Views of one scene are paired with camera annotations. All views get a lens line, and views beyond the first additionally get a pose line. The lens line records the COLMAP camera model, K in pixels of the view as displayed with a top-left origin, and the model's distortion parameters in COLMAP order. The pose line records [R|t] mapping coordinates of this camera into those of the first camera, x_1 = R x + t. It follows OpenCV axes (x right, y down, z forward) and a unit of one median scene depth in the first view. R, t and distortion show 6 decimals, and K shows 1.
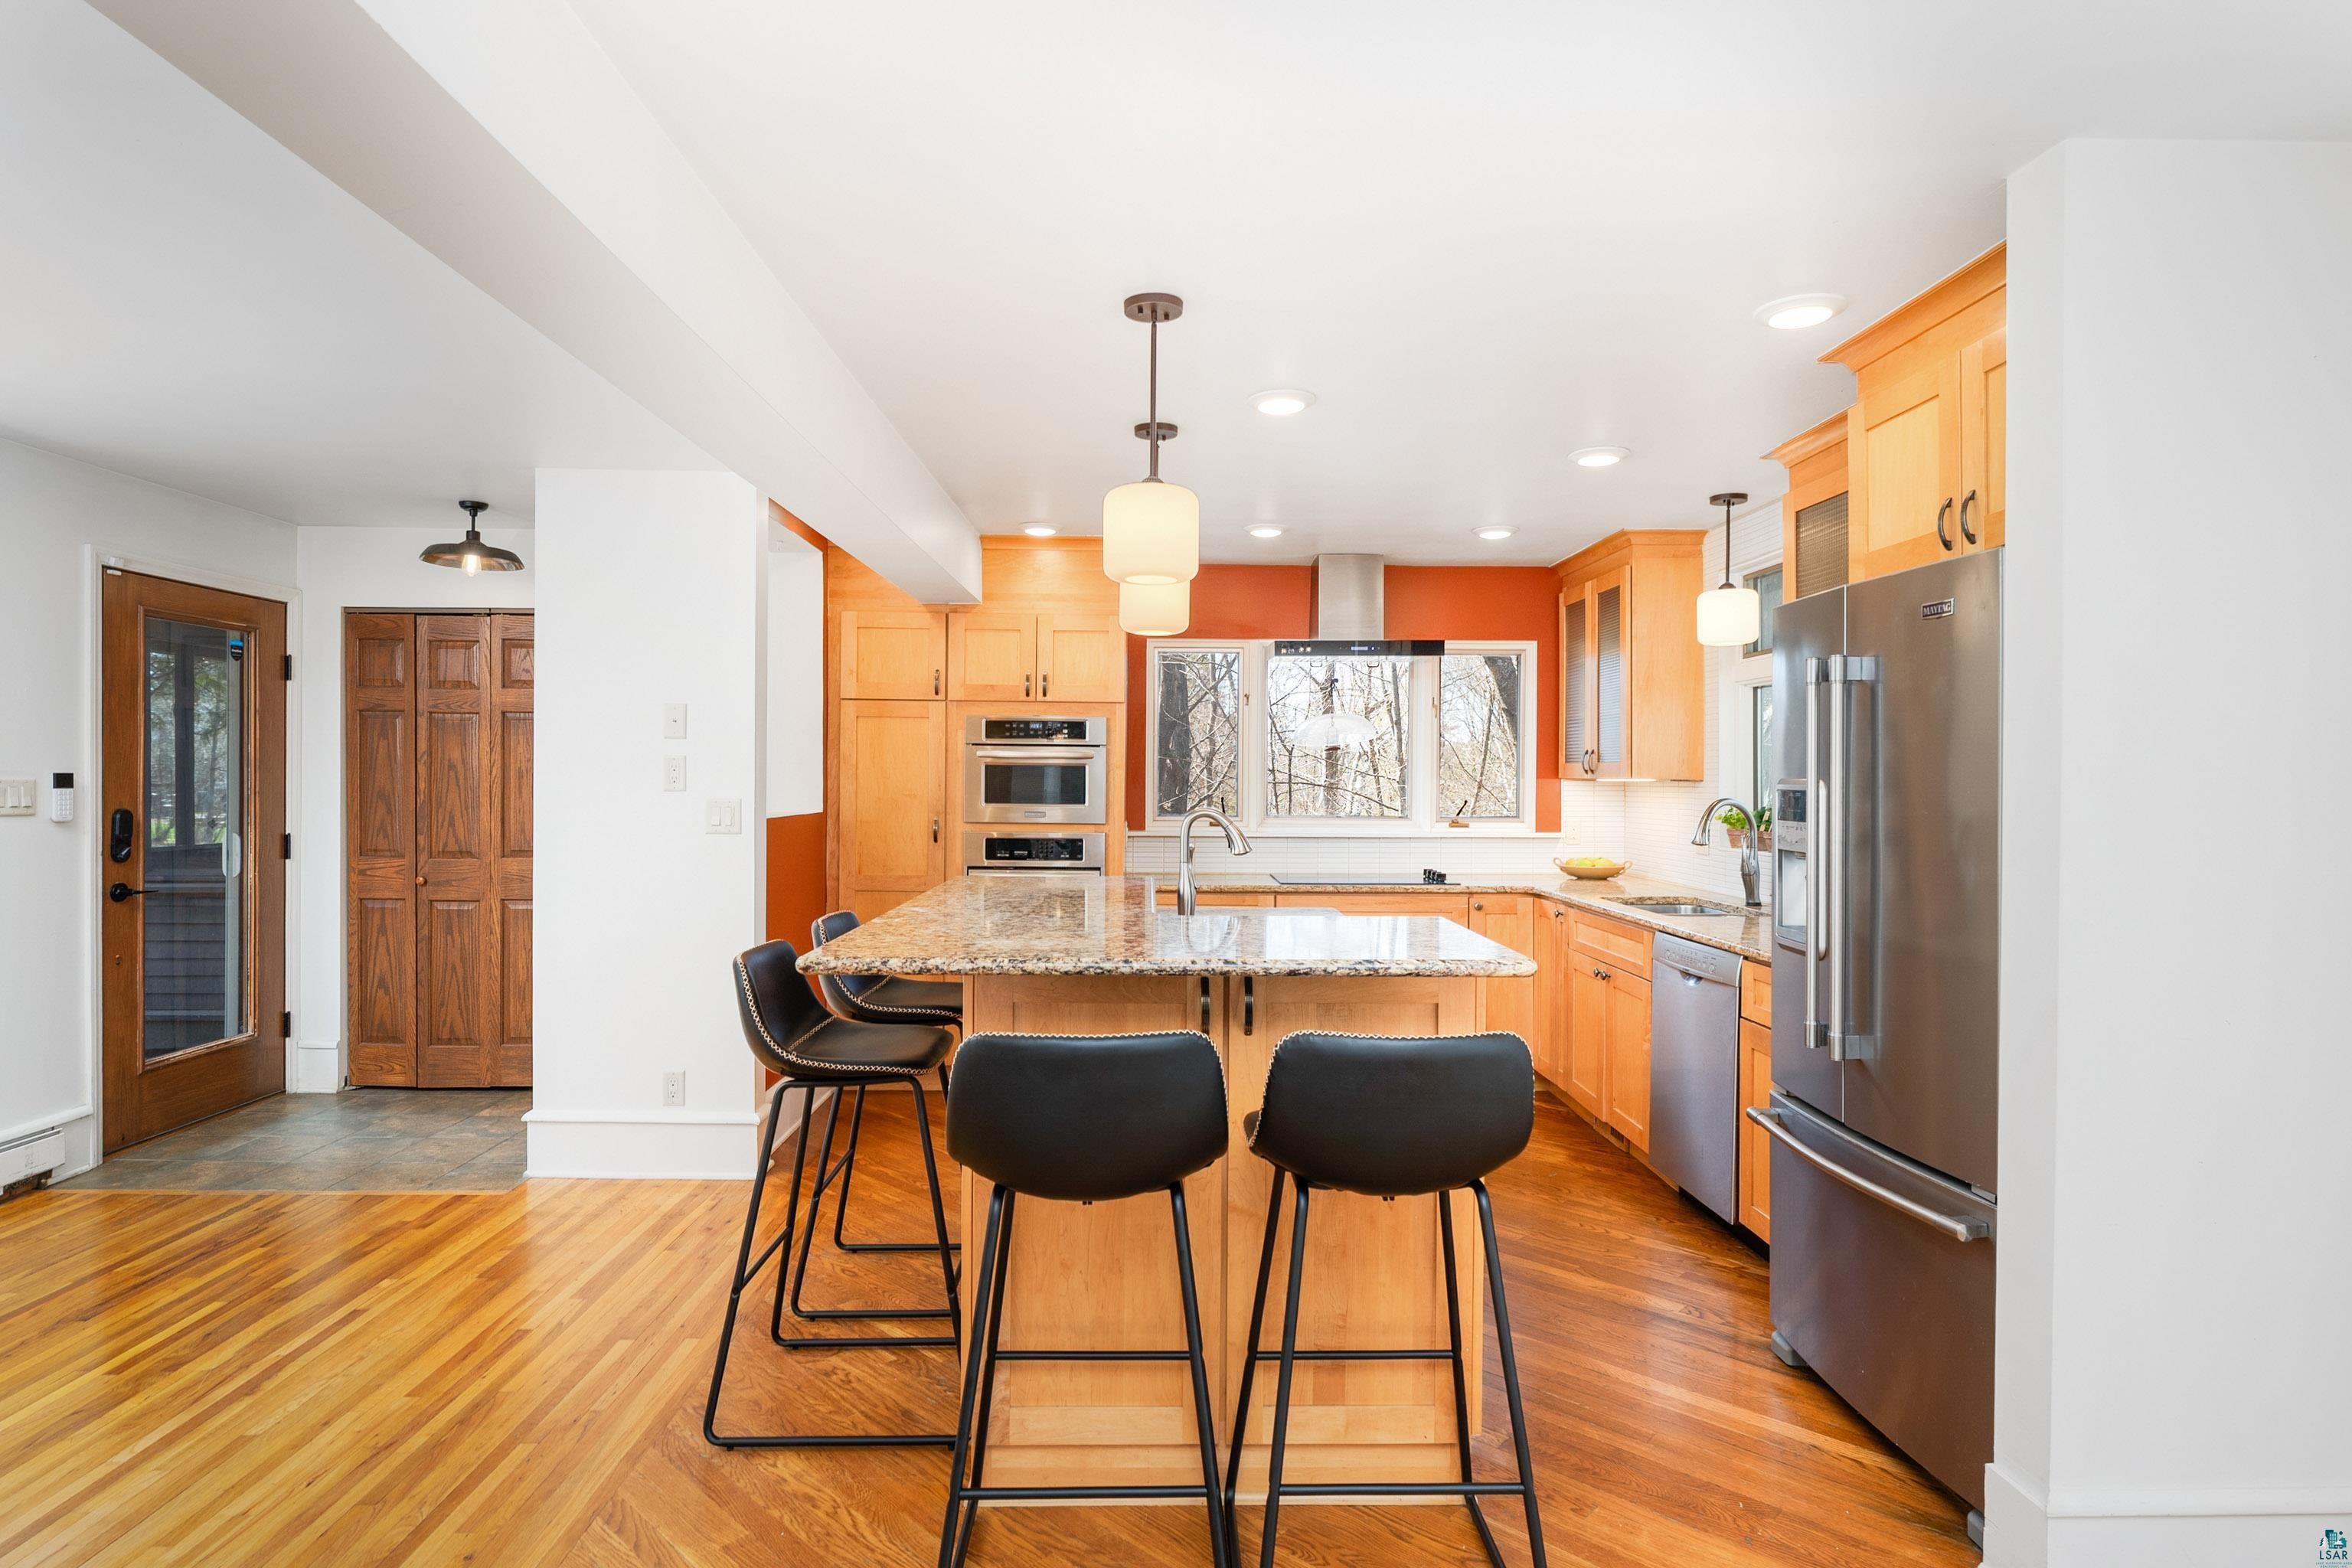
lens RADIAL K [[1262.1, 0, 1176.0], [0, 1262.1, 784.0], [0, 0, 1]] dist [-0.005286, 0.000968]
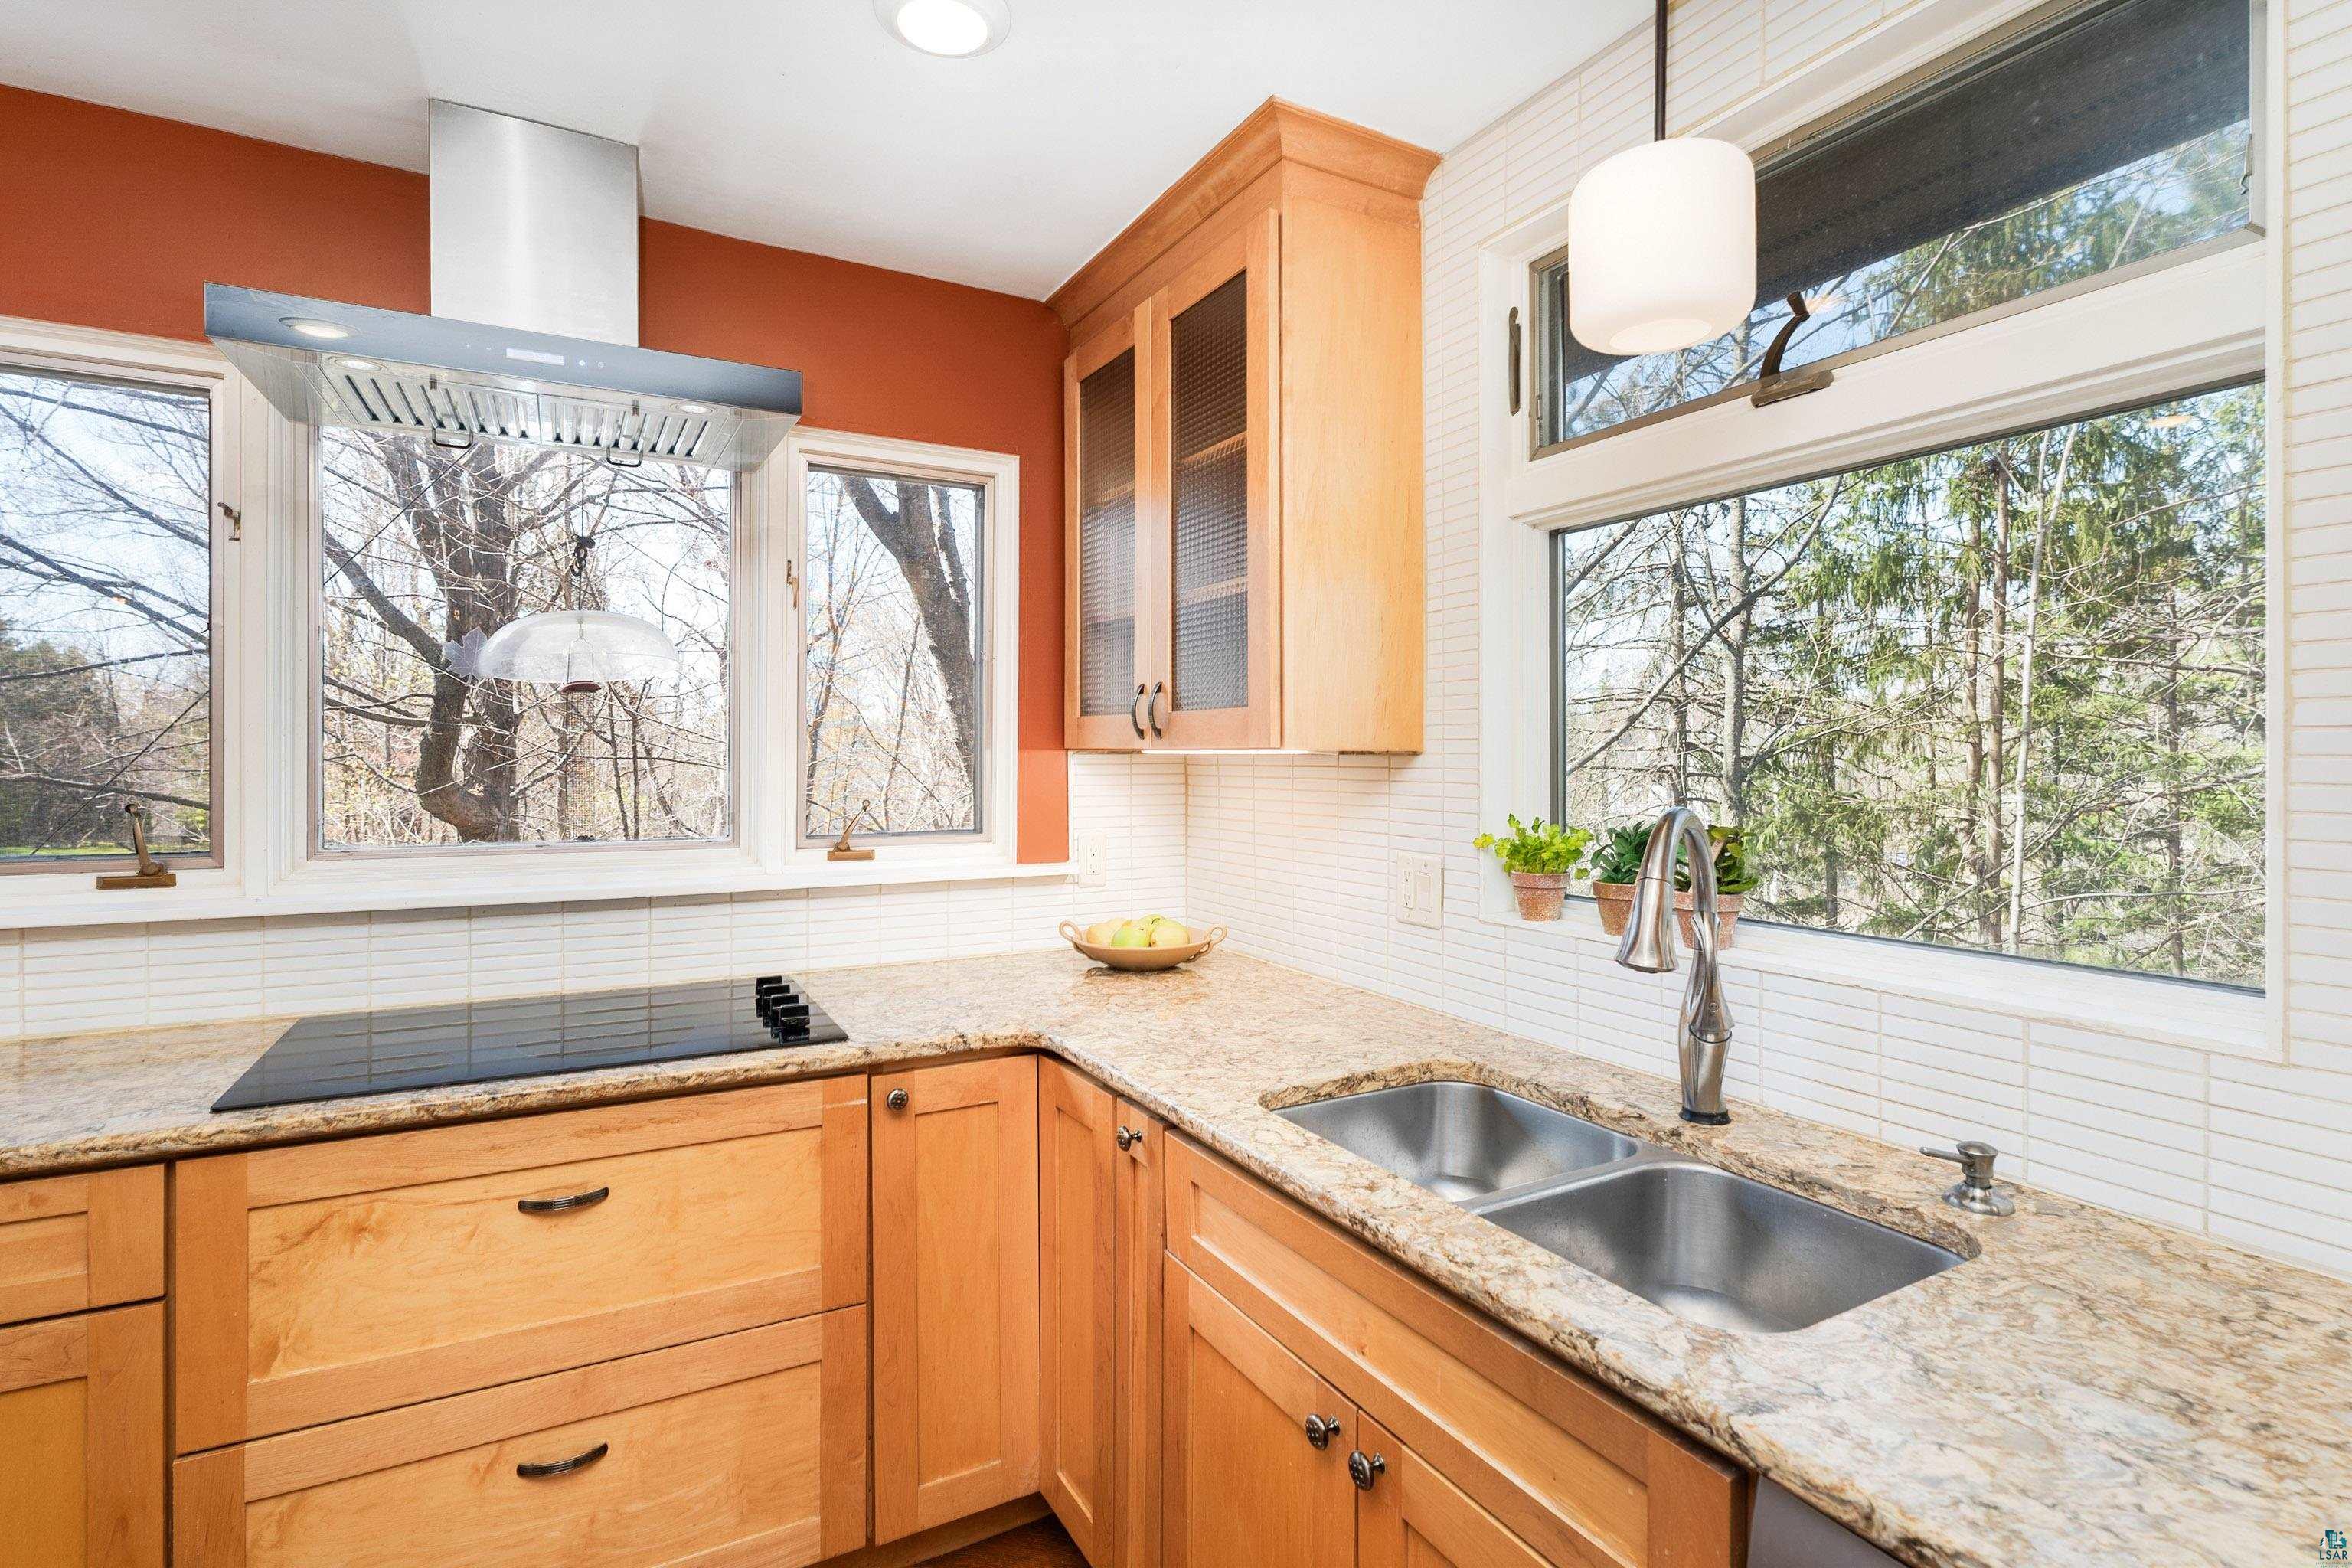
lens RADIAL K [[1117.0, 0, 1179.7], [0, 1117.0, 761.4], [0, 0, 1]] dist [-0.003597, 0.000782]
pose [[0.884291, -0.003273, 0.466926, 0.165192], [0.002424, 0.999994, 0.002417, -0.001020], [-0.466931, -0.001005, 0.884293, 0.690823]]
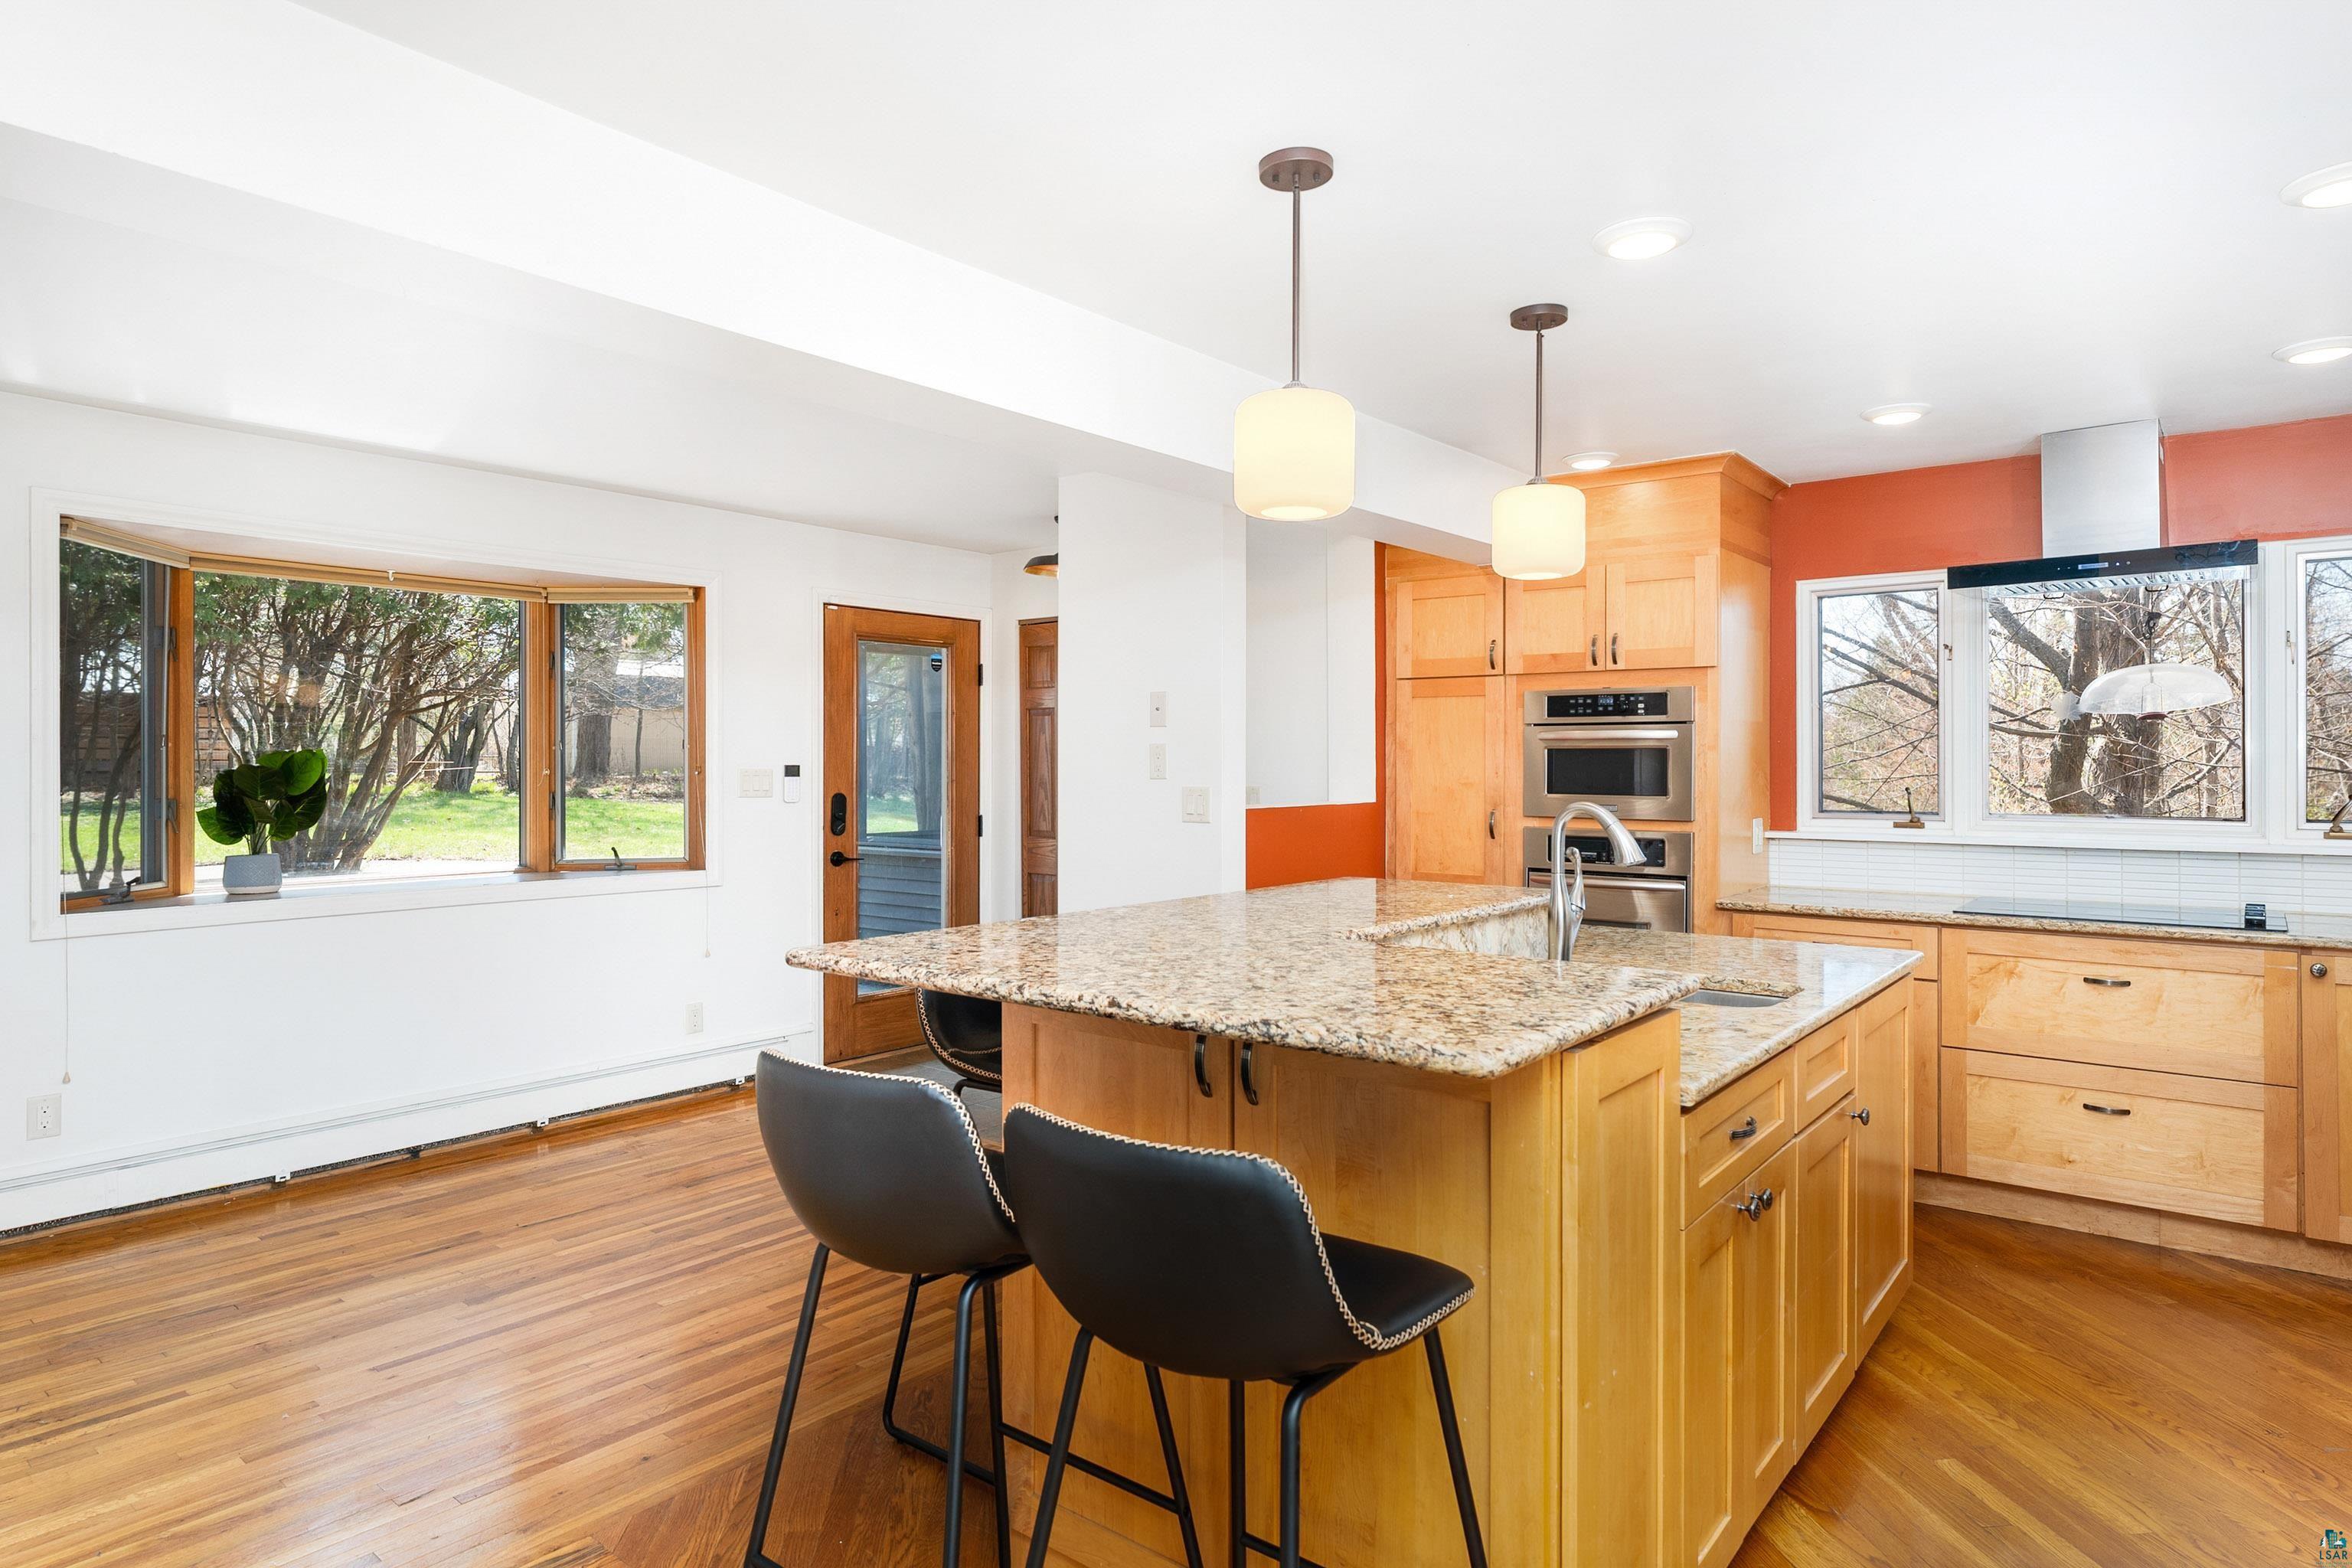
lens RADIAL K [[1324.9, 0, 1177.4], [0, 1324.9, 770.5], [0, 0, 1]] dist [-0.002159, 0.001506]
pose [[0.765978, -0.003783, -0.642856, 0.233265], [0.002618, 0.999993, -0.002765, 0.001319], [0.642861, 0.000435, 0.765982, 0.163171]]
